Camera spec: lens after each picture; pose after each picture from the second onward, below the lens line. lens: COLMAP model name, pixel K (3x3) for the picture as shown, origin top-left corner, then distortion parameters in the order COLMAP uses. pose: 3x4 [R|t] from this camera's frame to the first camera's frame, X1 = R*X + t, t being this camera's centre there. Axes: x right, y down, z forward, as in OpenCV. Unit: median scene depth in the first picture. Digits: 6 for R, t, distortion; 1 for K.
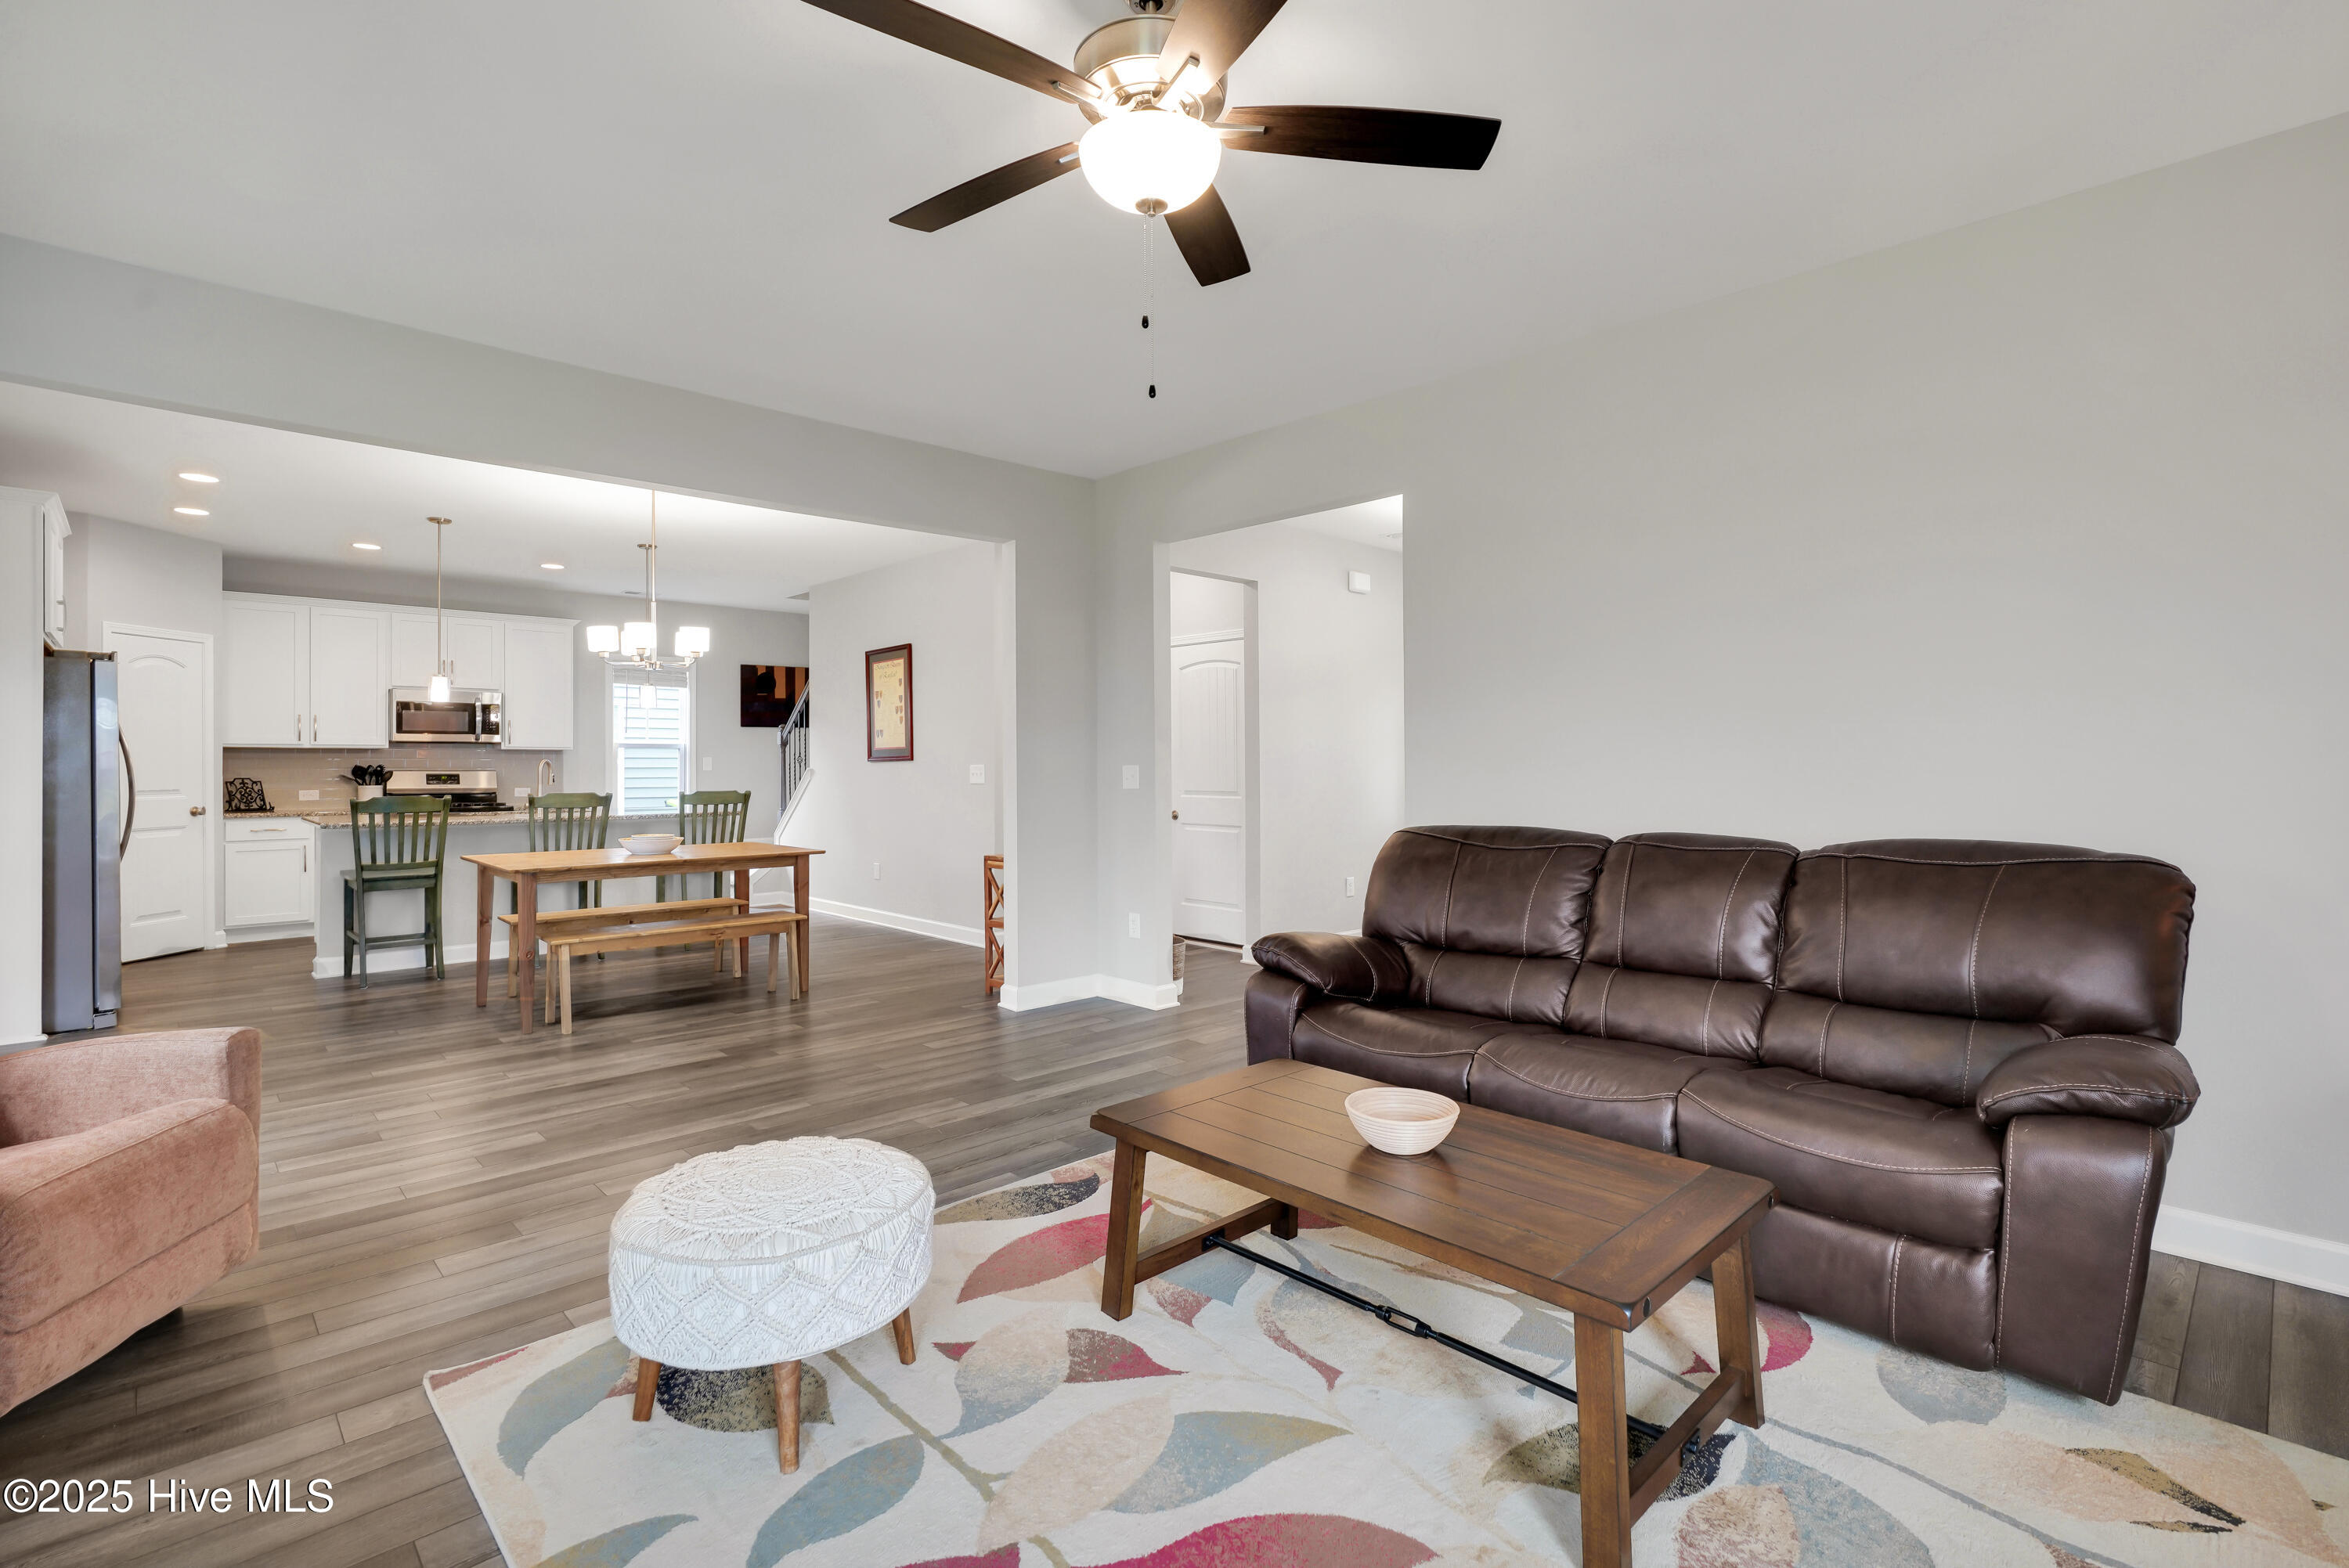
lens RADIAL K [[1090.3, 0, 1170.8], [0, 1090.3, 773.3], [0, 0, 1]] dist [-0.012943, 0.006509]
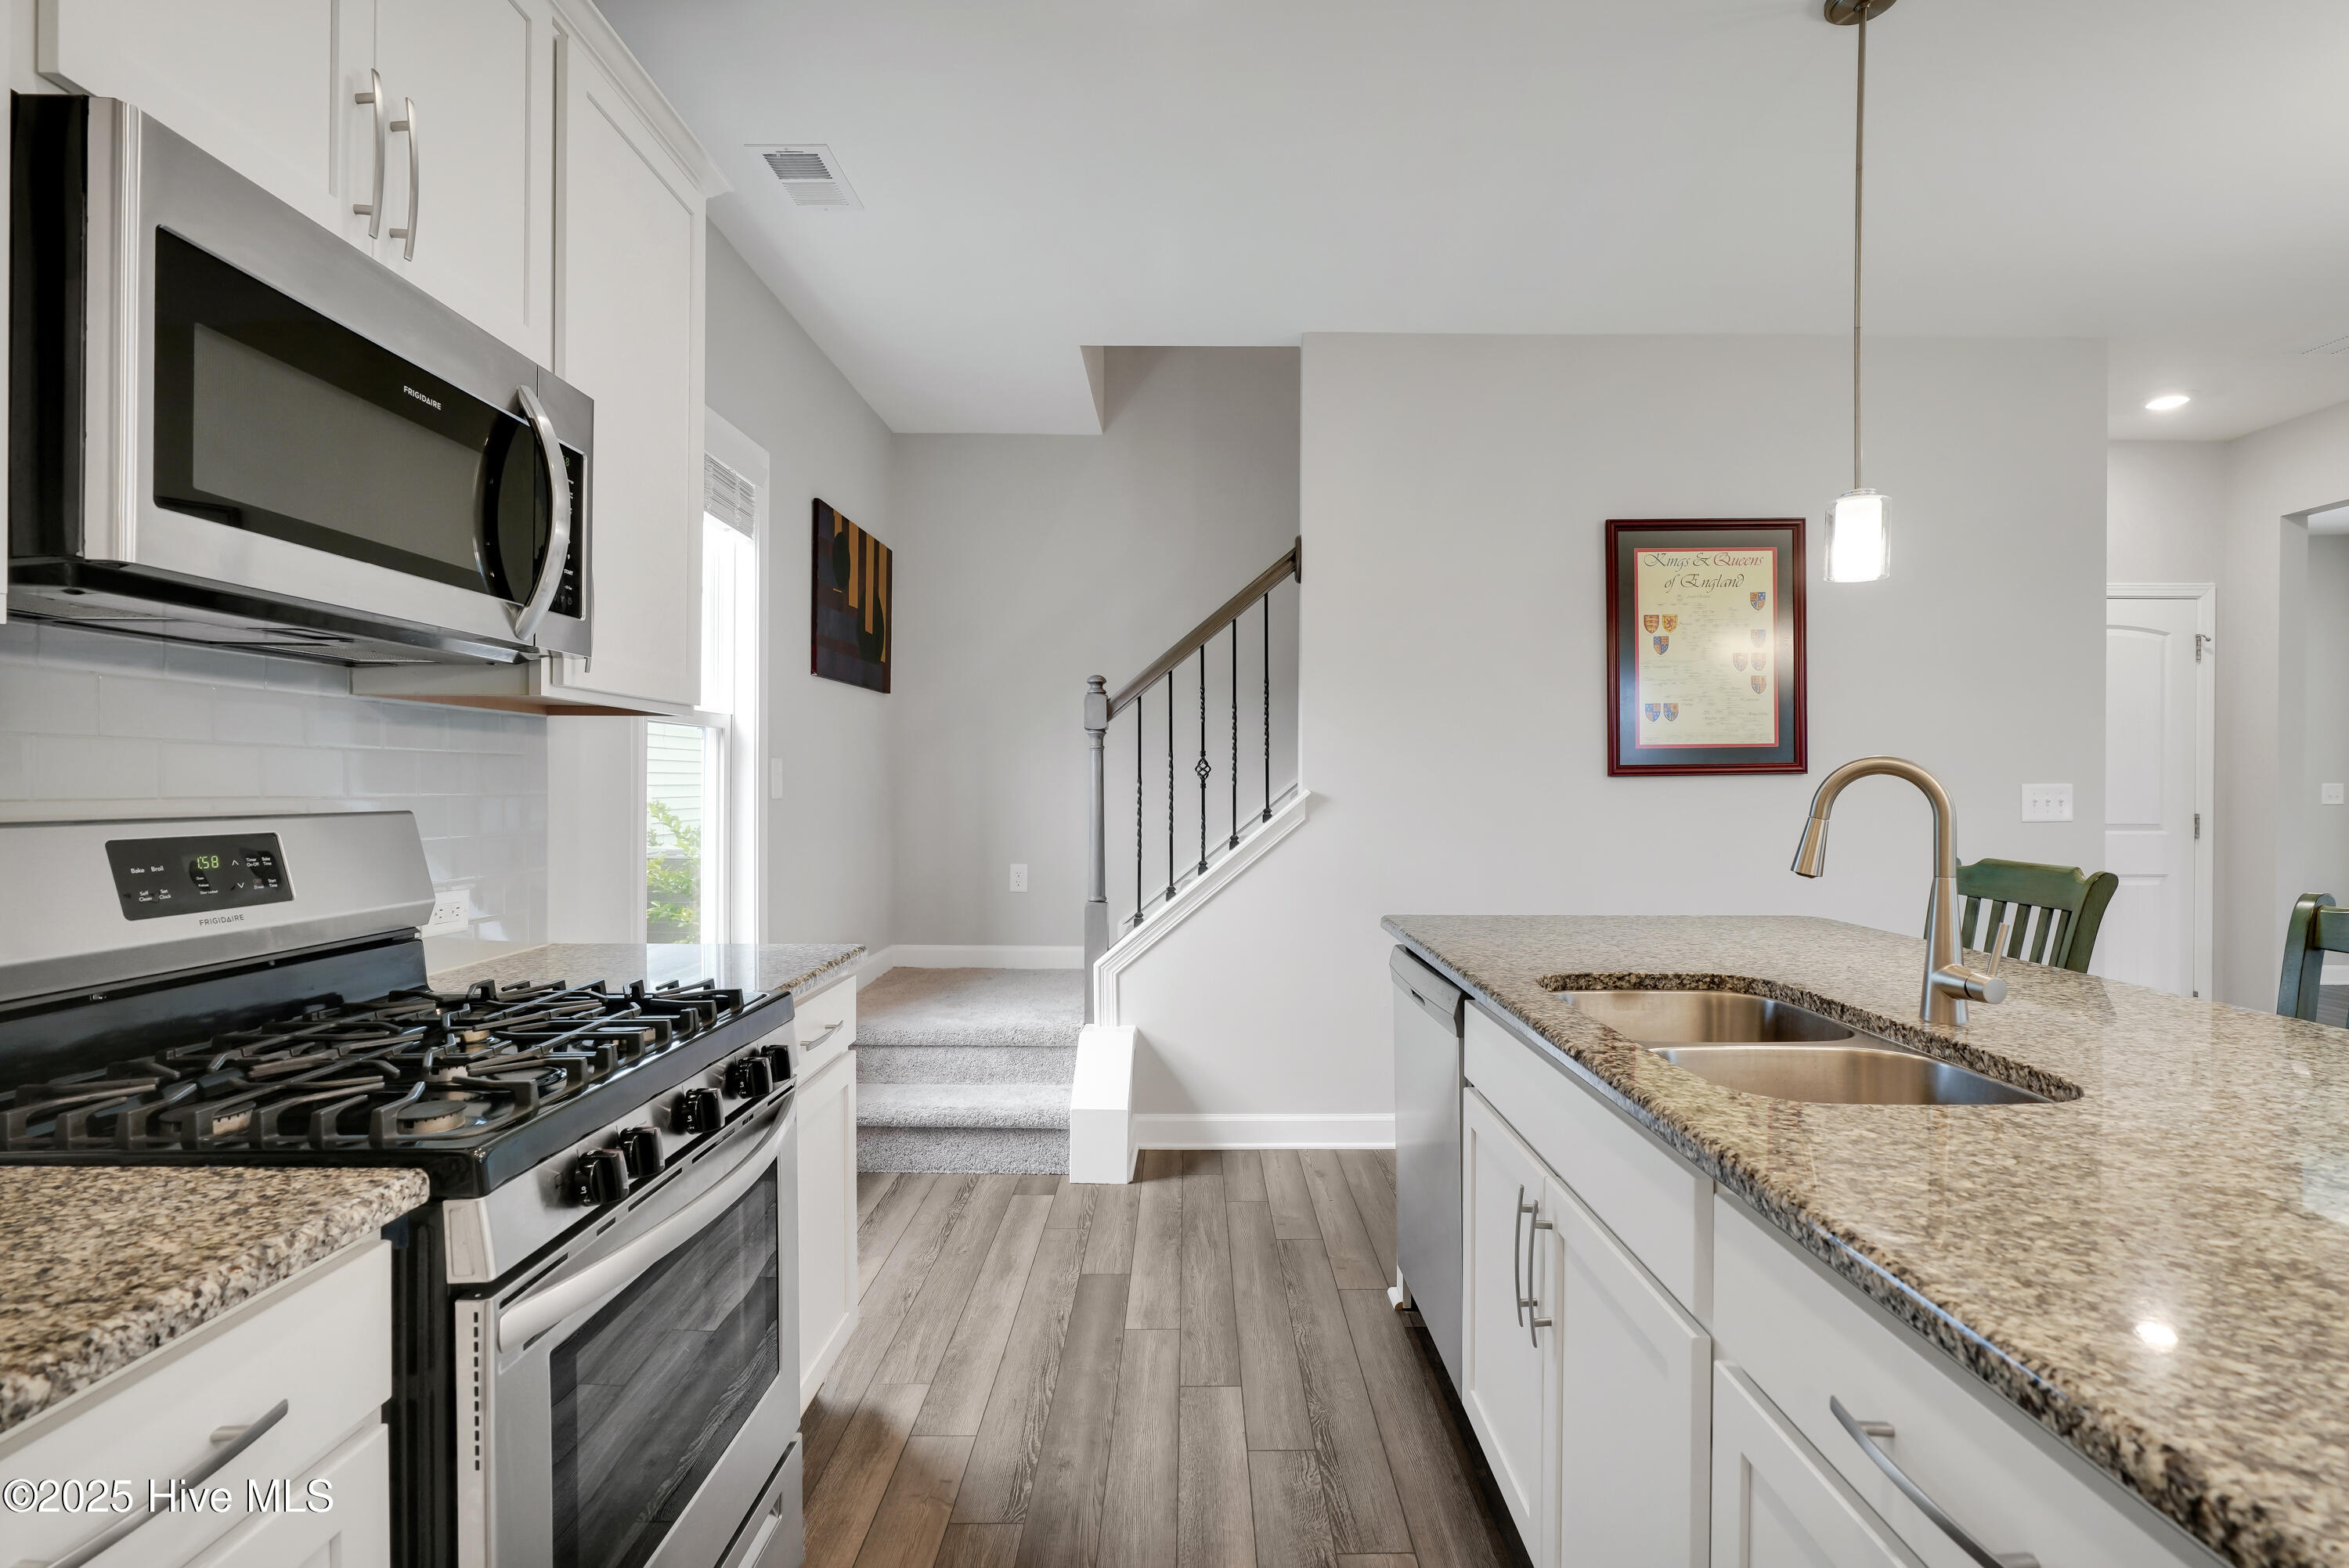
lens RADIAL K [[1090.3, 0, 1191.9], [0, 1090.3, 792.1], [0, 0, 1]] dist [-0.012943, 0.006509]
pose [[0.684910, -0.005306, 0.728608, -0.752087], [0.003469, 0.999986, 0.004021, -0.006596], [-0.728619, -0.000227, 0.684919, 0.875778]]
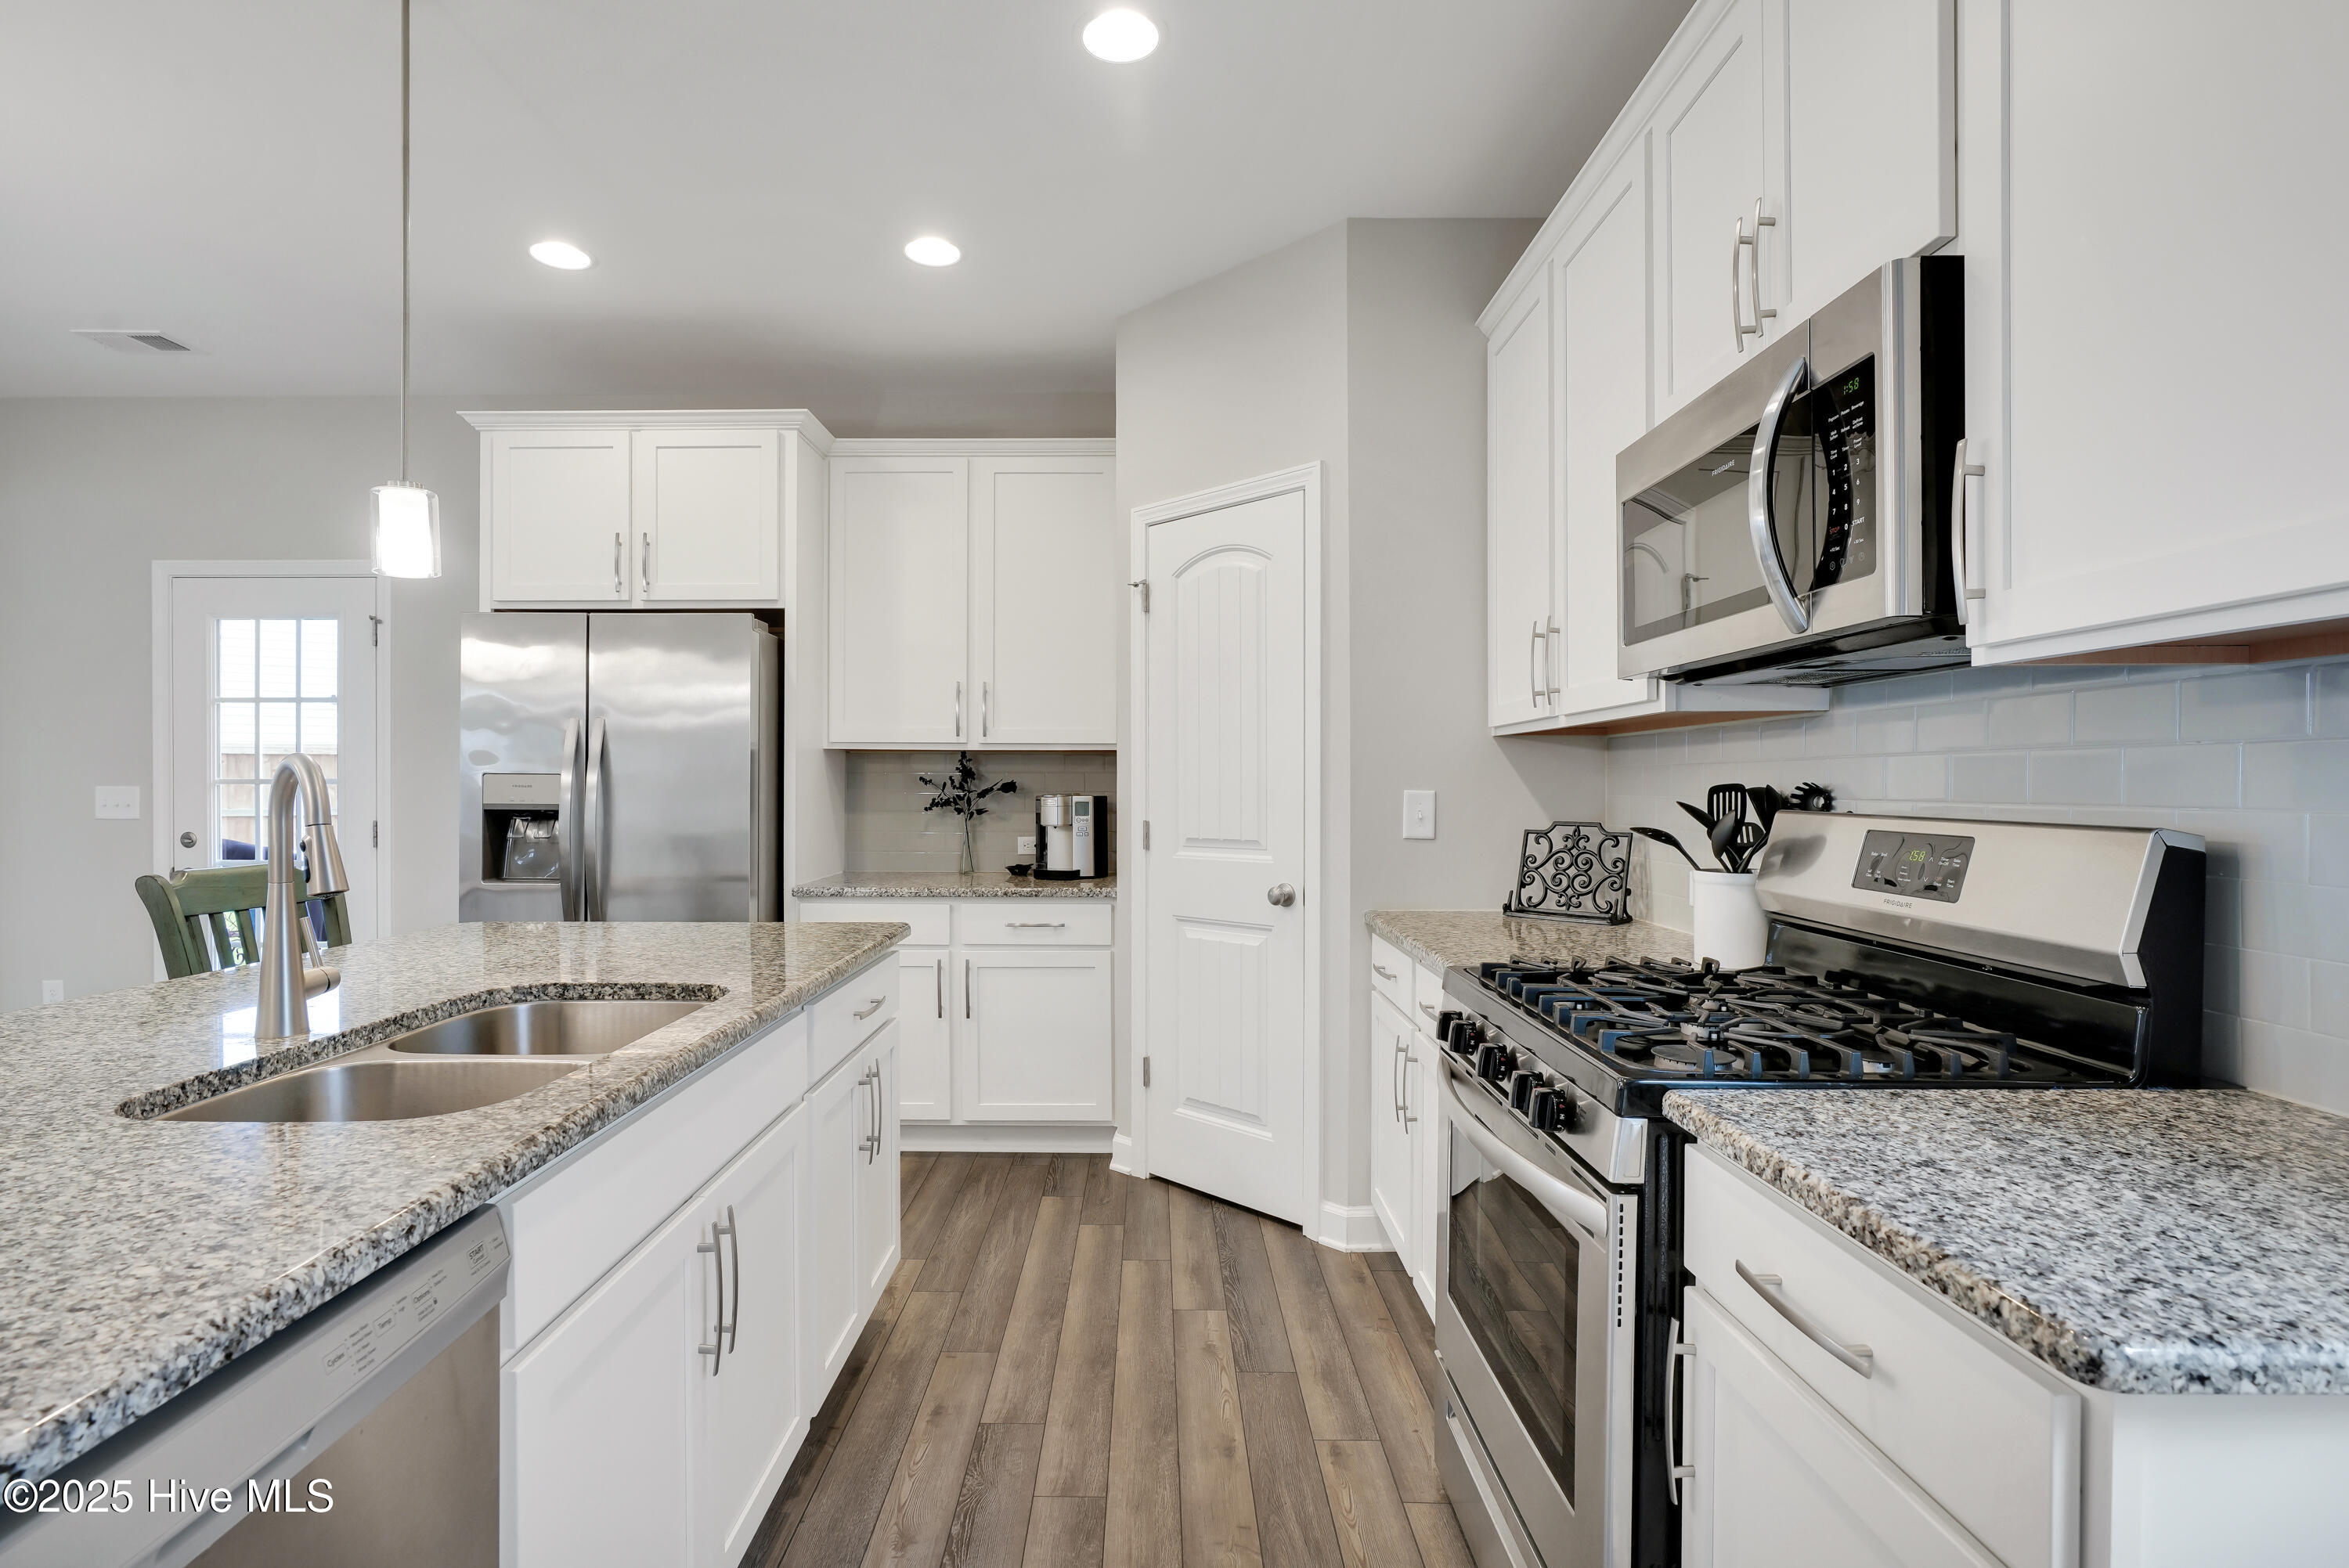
lens RADIAL K [[1090.3, 0, 1146.1], [0, 1090.3, 789.2], [0, 0, 1]] dist [-0.012943, 0.006509]
pose [[-0.690387, 0.001188, -0.723439, -0.501132], [-0.007662, 0.999931, 0.008955, -0.008426], [0.723400, 0.011725, -0.690330, 1.127708]]
